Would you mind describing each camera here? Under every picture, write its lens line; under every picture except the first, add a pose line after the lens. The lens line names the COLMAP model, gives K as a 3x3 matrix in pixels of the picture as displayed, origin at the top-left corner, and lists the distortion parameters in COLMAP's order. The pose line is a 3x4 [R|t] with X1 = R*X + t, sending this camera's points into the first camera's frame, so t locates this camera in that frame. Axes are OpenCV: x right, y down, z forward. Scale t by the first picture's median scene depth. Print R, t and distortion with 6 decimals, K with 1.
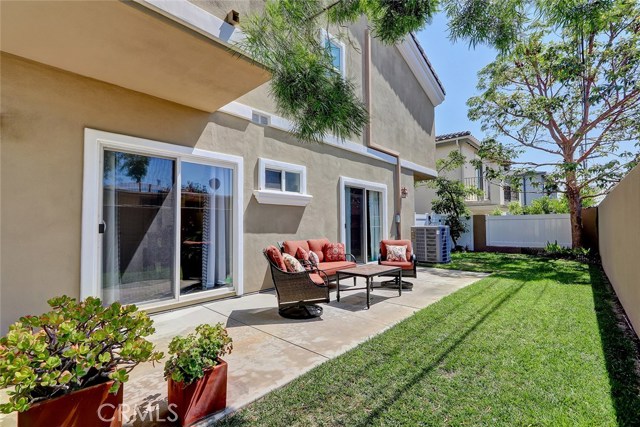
lens RADIAL K [[298.3, 0, 309.9], [0, 298.3, 213.3], [0, 0, 1]] dist [-0.000285, -0.000140]
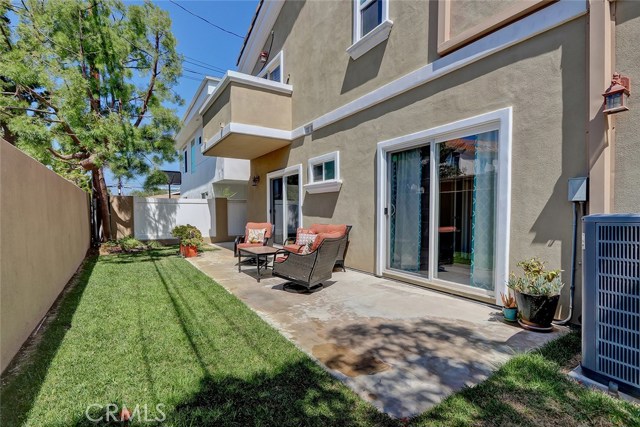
lens RADIAL K [[298.3, 0, 309.9], [0, 298.3, 213.3], [0, 0, 1]] dist [-0.000285, -0.000140]
pose [[-0.258574, 0.014930, -0.965876, 0.962205], [0.044811, 0.998990, 0.003445, 0.041230], [0.964952, -0.042391, -0.258981, 1.157791]]
